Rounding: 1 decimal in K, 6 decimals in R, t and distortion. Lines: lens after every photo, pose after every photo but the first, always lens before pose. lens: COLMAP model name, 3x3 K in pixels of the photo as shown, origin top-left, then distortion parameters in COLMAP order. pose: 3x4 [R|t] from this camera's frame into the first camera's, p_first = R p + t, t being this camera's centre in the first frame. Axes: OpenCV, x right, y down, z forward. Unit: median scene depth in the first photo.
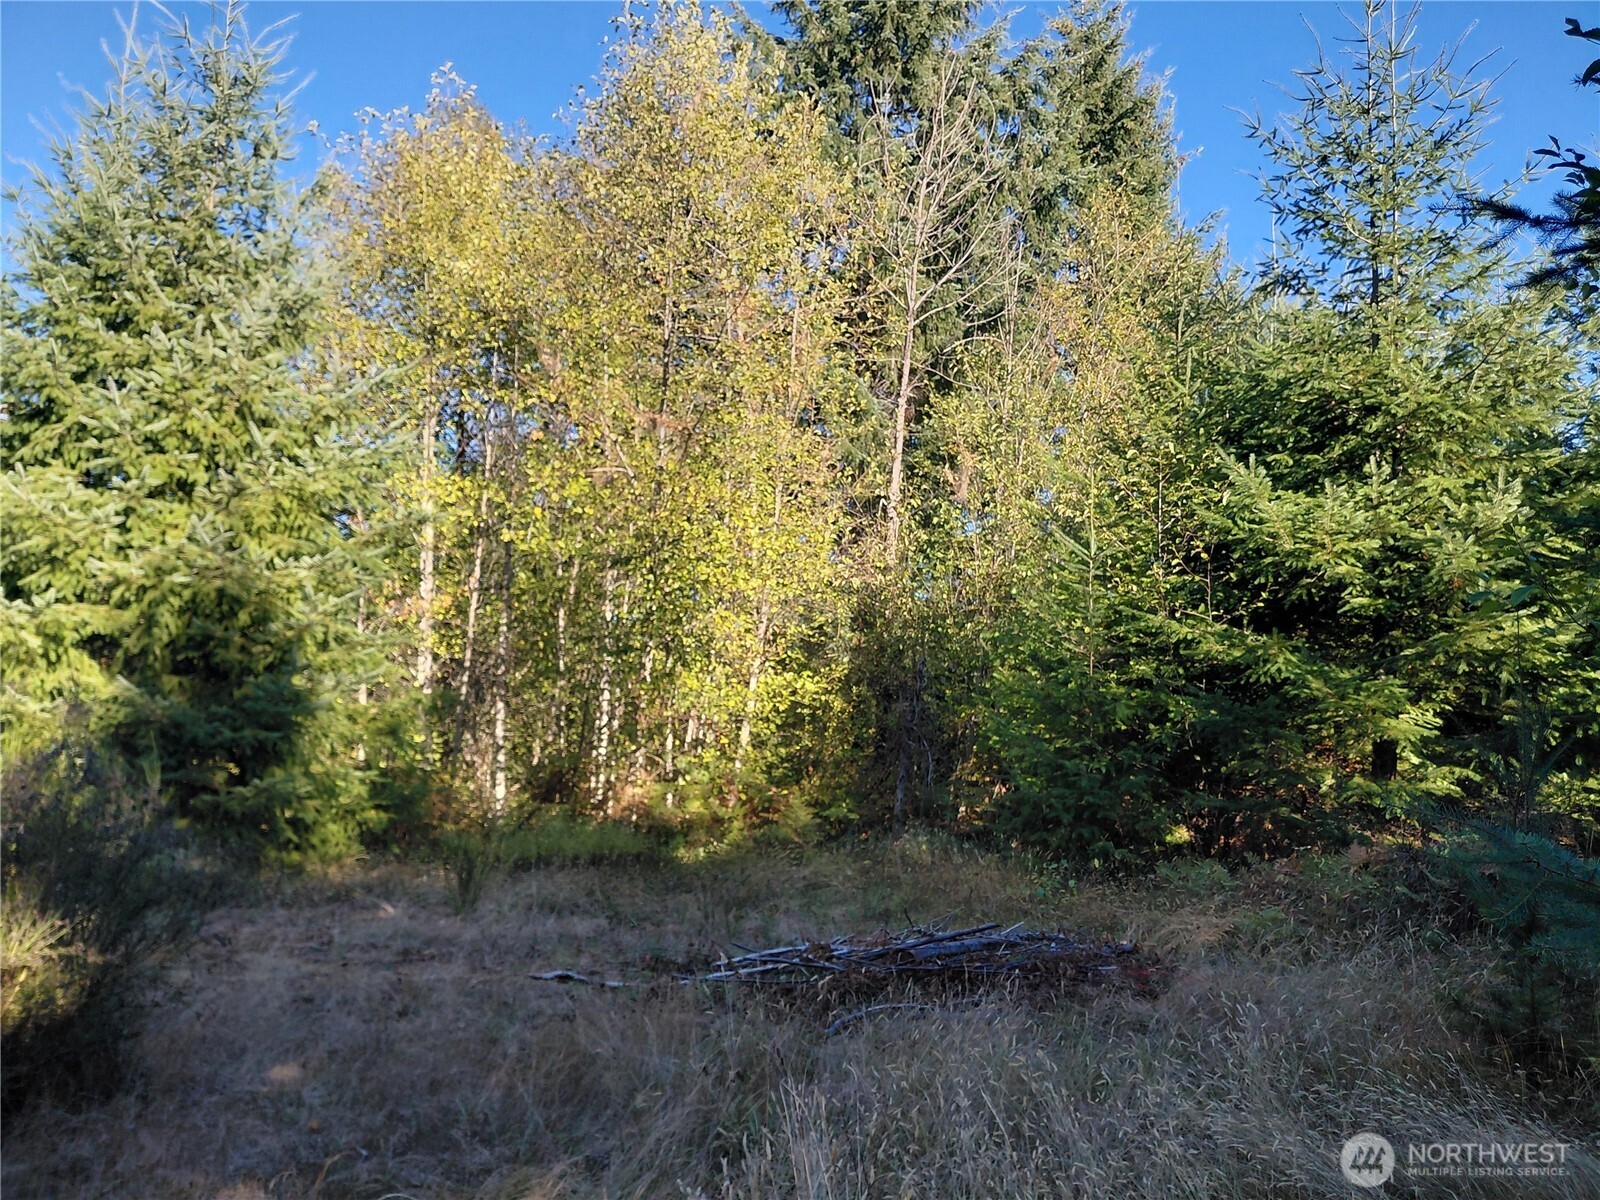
lens RADIAL K [[1171.8, 0, 795.1], [0, 1171.8, 680.5], [0, 0, 1]] dist [0.065738, -0.046804]
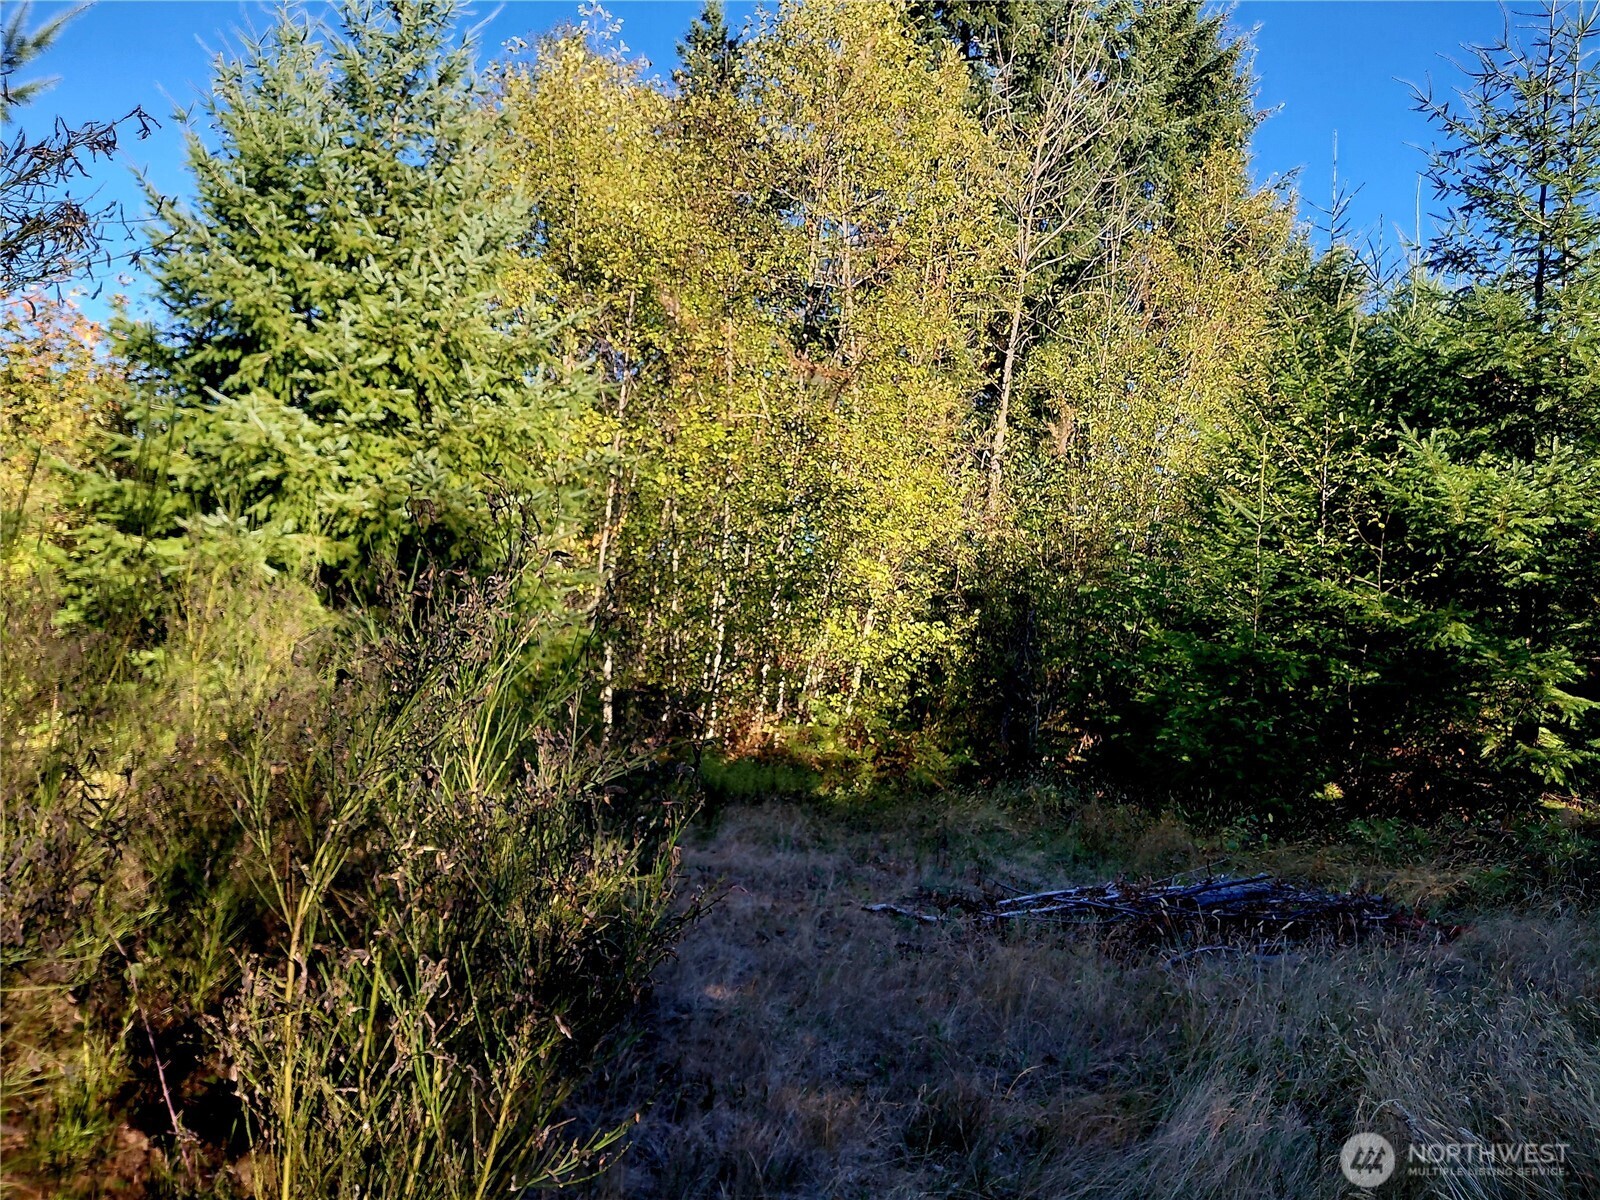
lens RADIAL K [[1171.8, 0, 795.1], [0, 1171.8, 680.5], [0, 0, 1]] dist [0.065738, -0.046804]
pose [[0.999016, 0.034550, 0.027791, -0.184347], [-0.035921, 0.998080, 0.050454, -0.004190], [-0.025995, -0.051403, 0.998340, -0.033368]]
